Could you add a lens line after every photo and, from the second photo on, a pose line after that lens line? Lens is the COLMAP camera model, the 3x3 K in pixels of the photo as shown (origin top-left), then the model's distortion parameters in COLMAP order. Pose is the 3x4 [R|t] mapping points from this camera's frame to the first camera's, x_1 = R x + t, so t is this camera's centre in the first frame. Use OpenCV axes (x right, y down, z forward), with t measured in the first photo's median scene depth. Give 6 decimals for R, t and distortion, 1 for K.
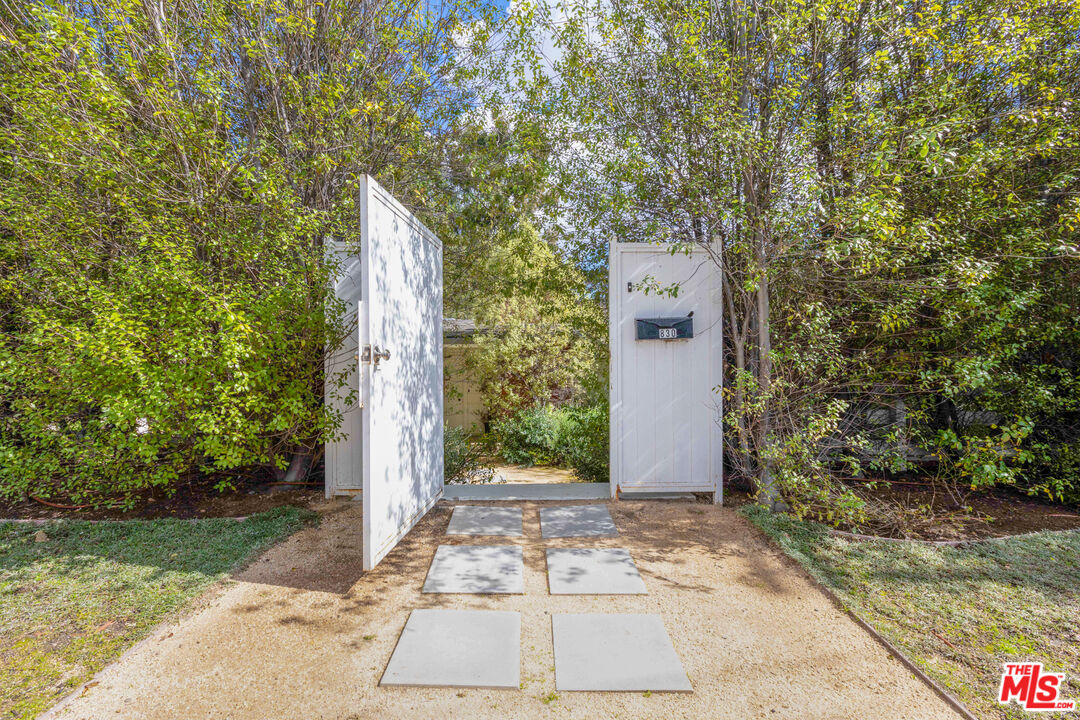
lens RADIAL K [[471.0, 0, 537.4], [0, 471.0, 353.2], [0, 0, 1]] dist [-0.006586, 0.001573]
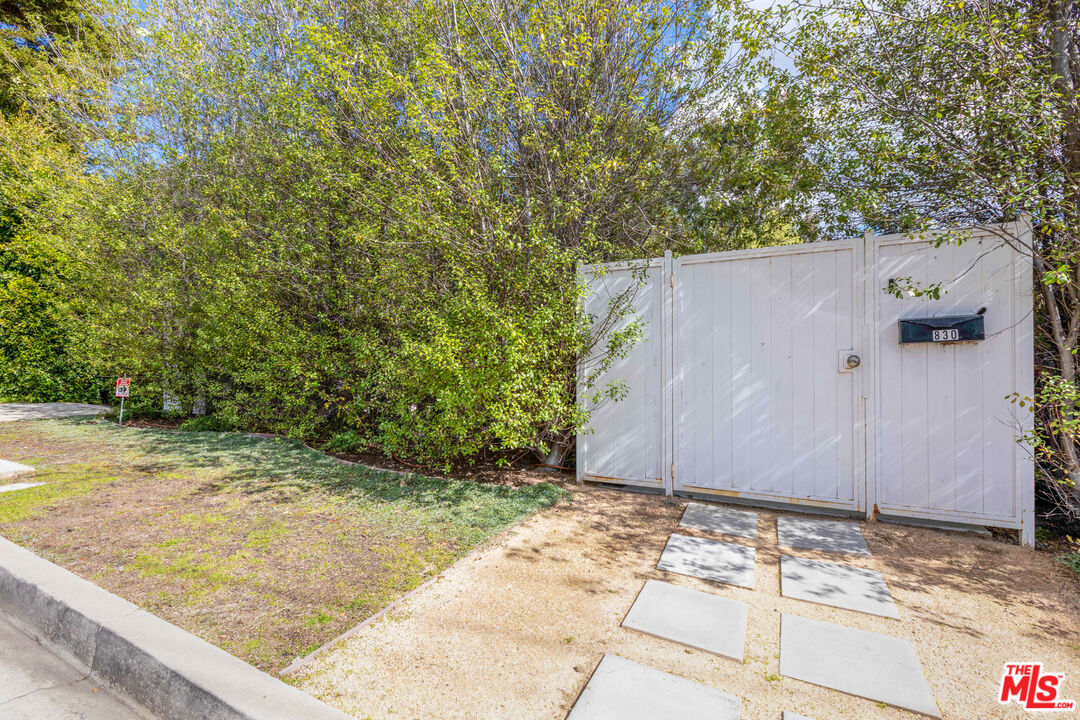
lens RADIAL K [[471.0, 0, 534.4], [0, 471.0, 359.0], [0, 0, 1]] dist [-0.006586, 0.001573]
pose [[0.875254, -0.002988, -0.483653, 0.046062], [0.005837, 0.999973, 0.004385, -0.008947], [0.483627, -0.006661, 0.875249, -0.136335]]
